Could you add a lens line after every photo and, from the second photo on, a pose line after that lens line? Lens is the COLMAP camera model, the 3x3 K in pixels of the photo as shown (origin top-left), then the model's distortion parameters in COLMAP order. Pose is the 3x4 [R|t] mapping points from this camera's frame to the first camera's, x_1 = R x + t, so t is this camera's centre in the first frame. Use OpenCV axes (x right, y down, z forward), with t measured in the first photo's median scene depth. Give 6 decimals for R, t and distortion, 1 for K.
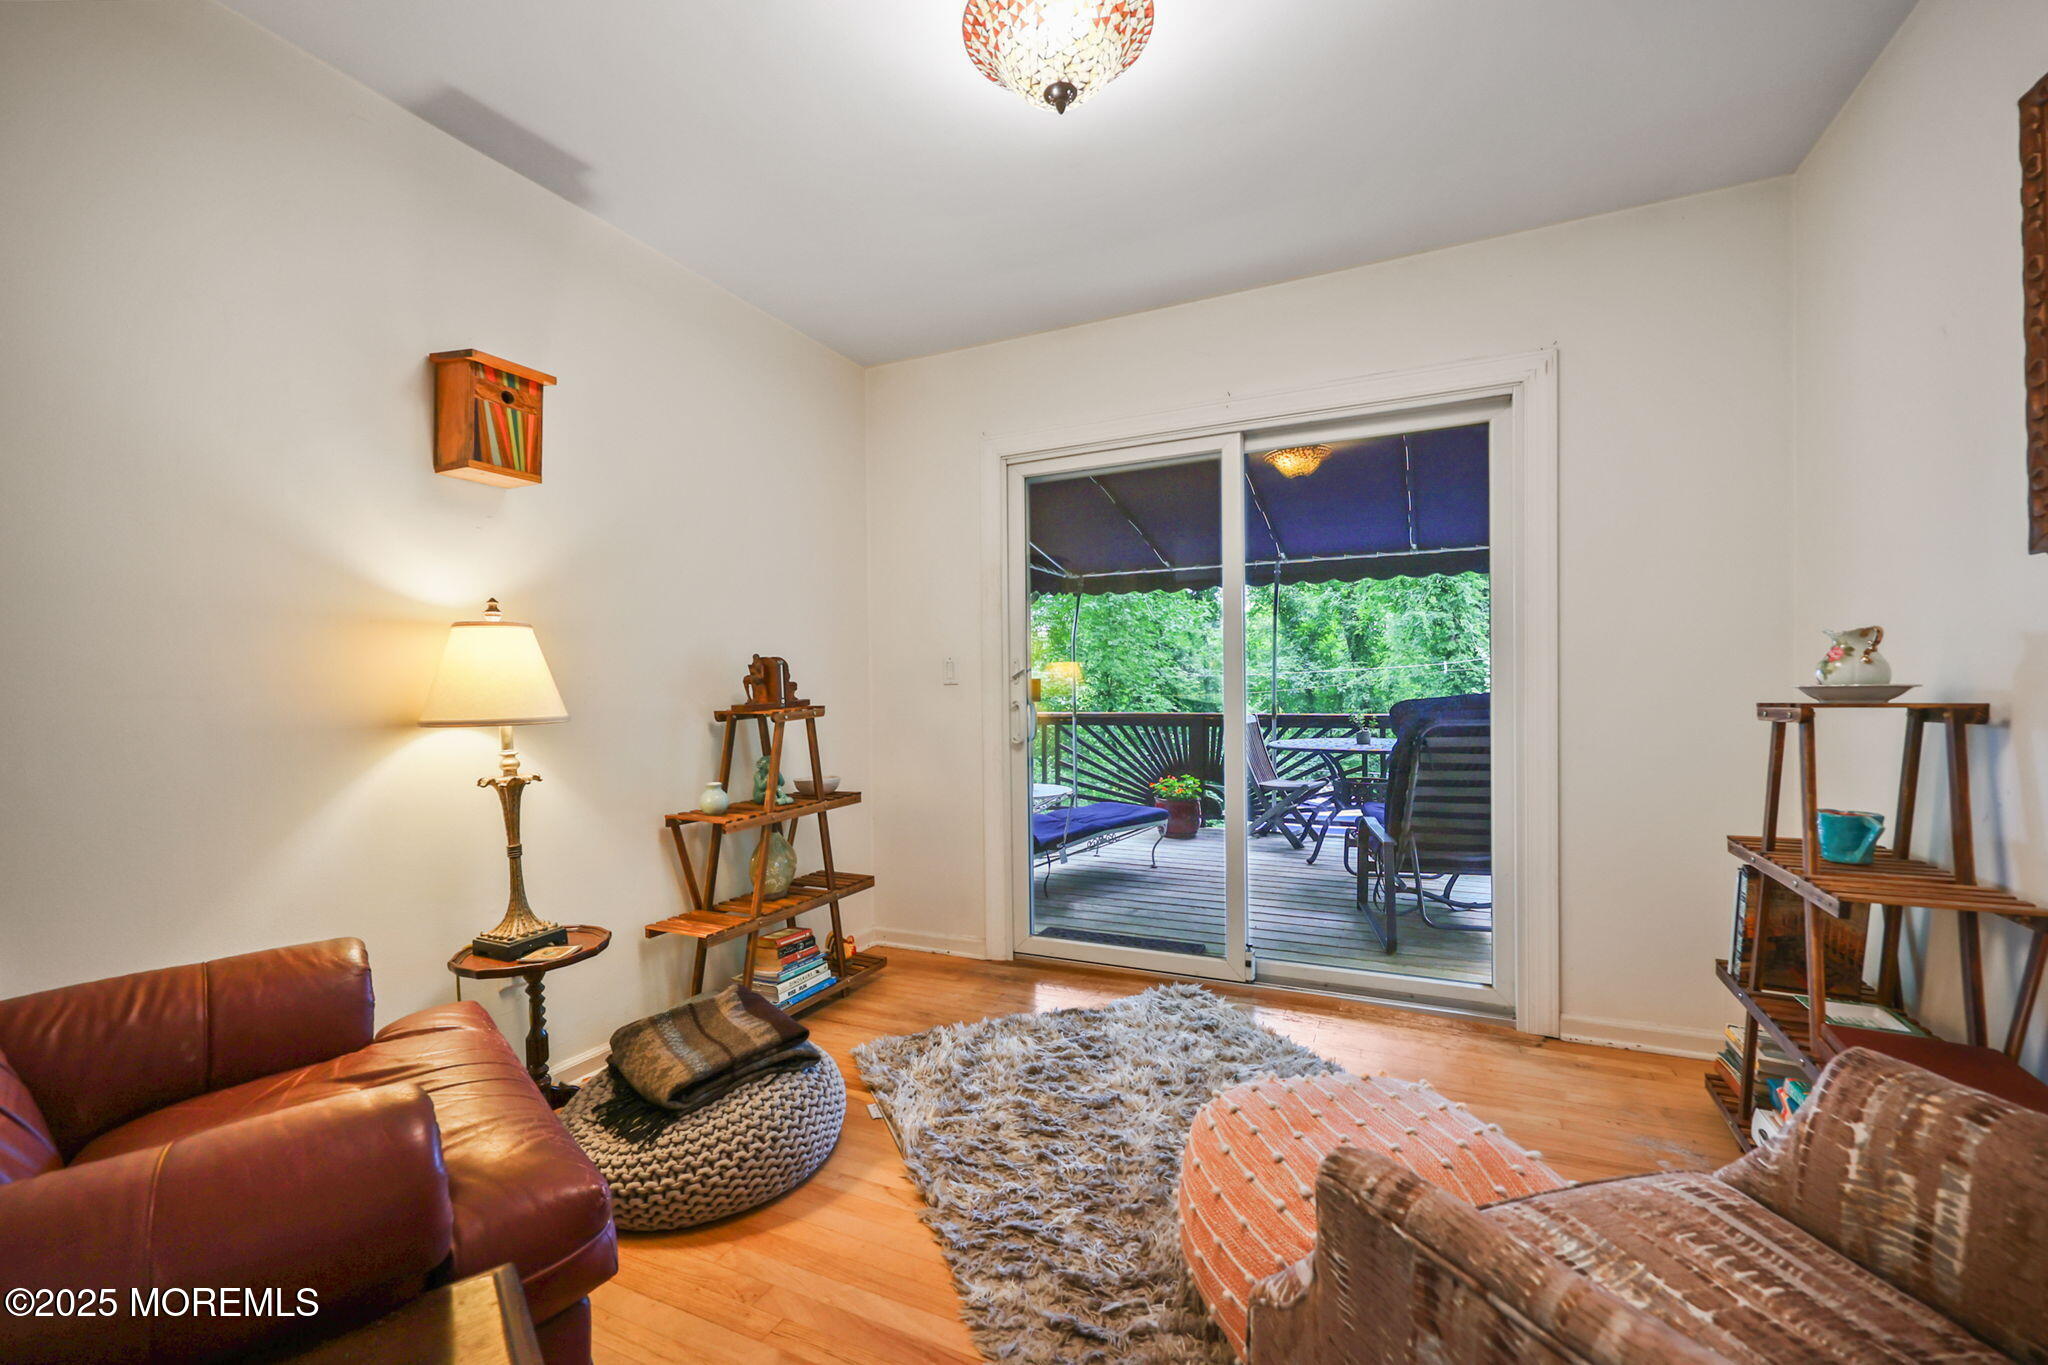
lens RADIAL K [[836.9, 0, 1026.3], [0, 836.9, 714.1], [0, 0, 1]] dist [0.031408, 0.000072]
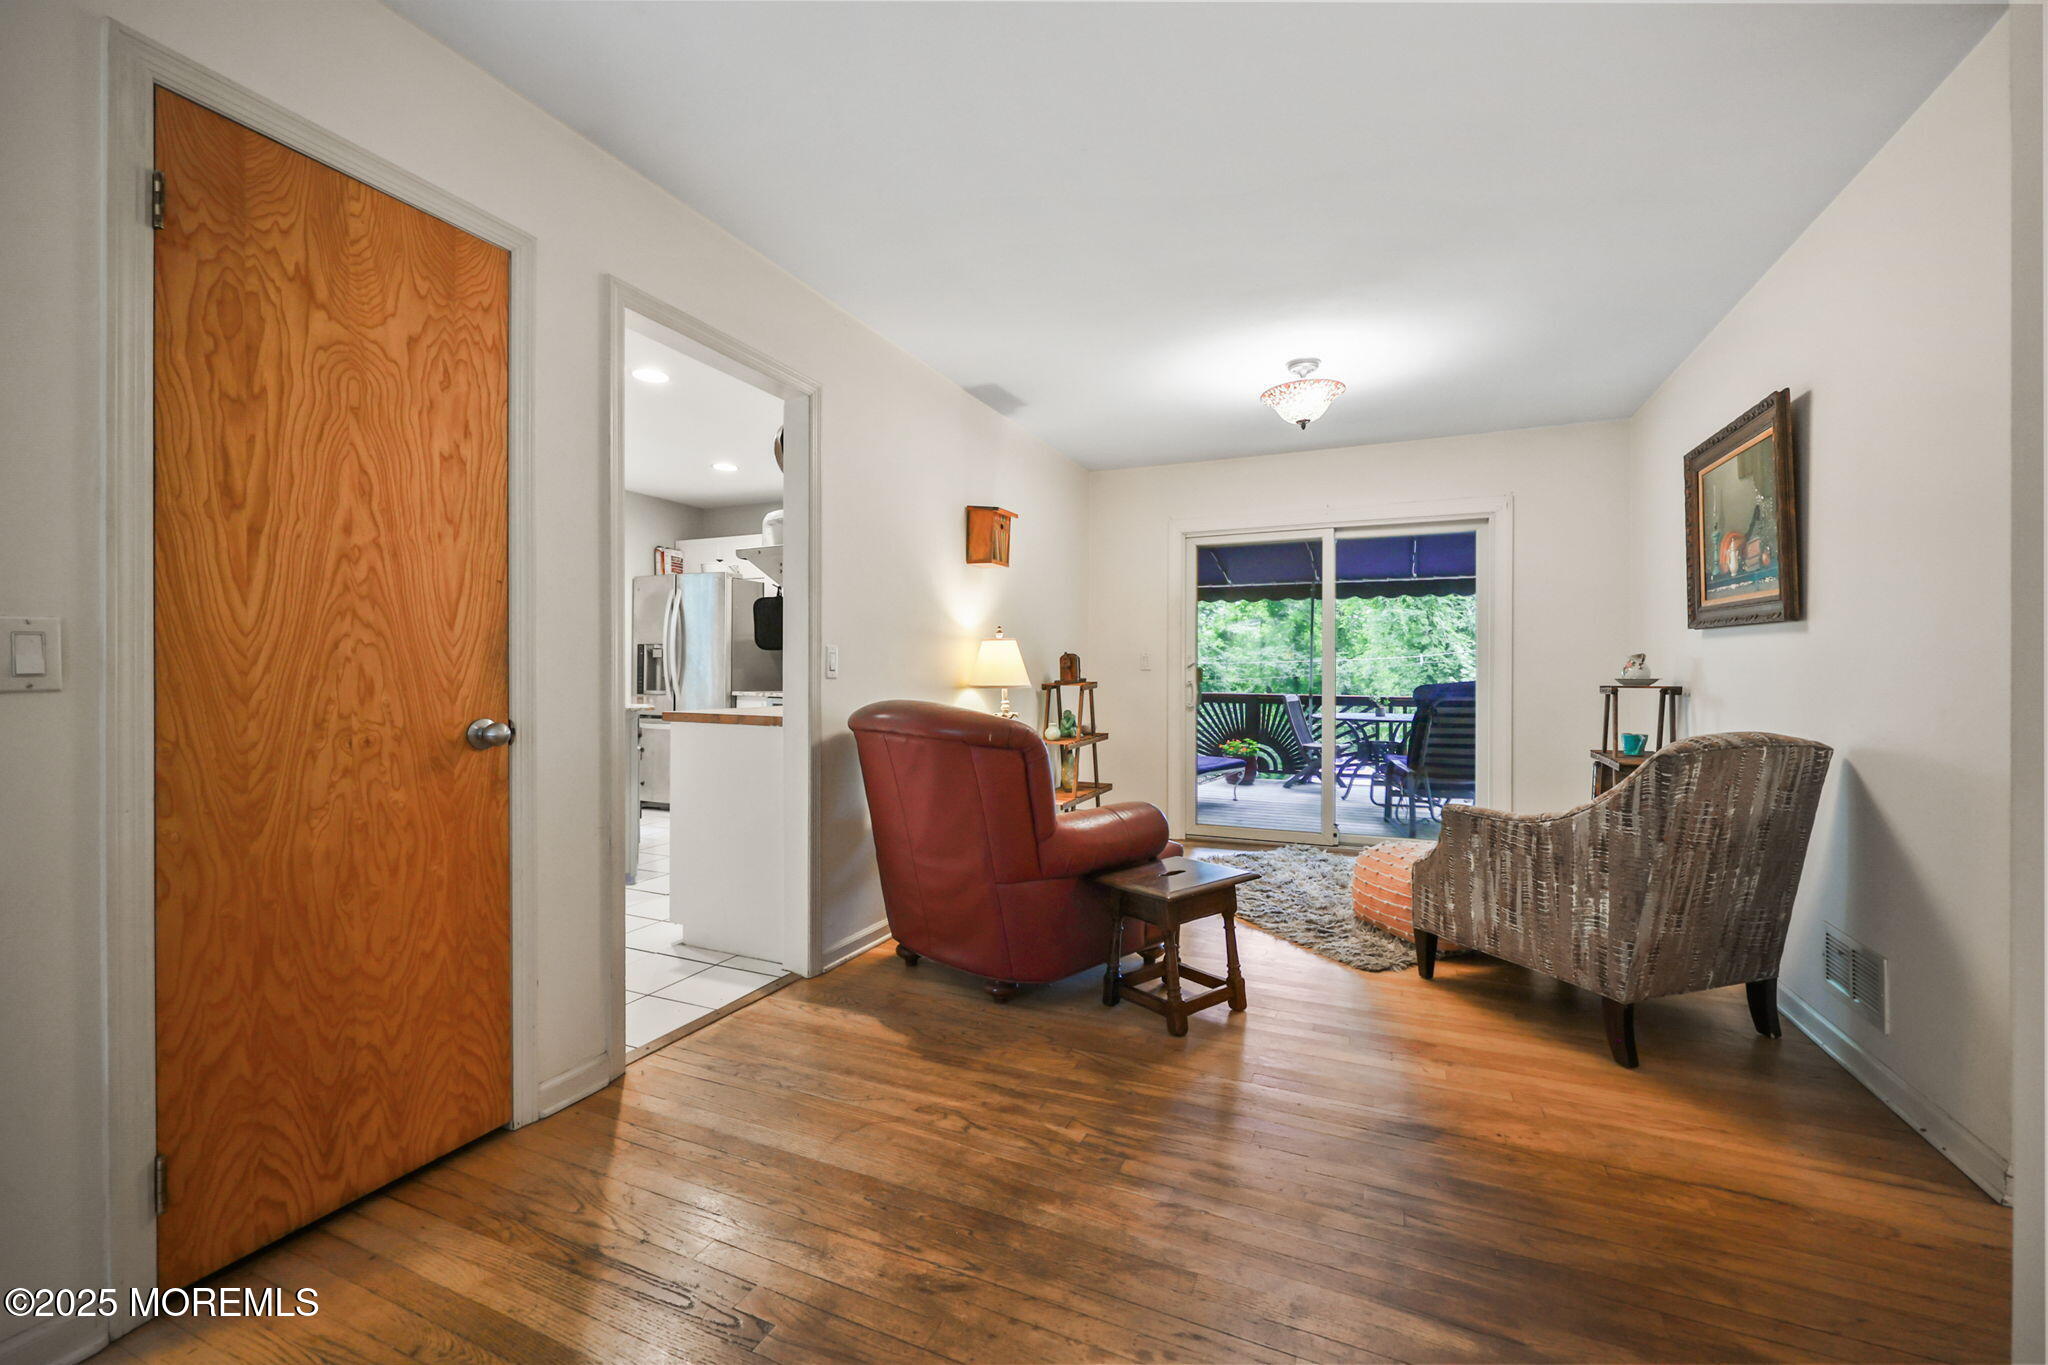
lens RADIAL K [[827.9, 0, 1022.9], [0, 827.9, 677.5], [0, 0, 1]] dist [0.000262, 0.000133]
pose [[0.999656, 0.015524, 0.021148, -0.358683], [-0.015012, 0.999596, -0.024138, 0.020814], [-0.021514, 0.023812, 0.999485, -0.583331]]
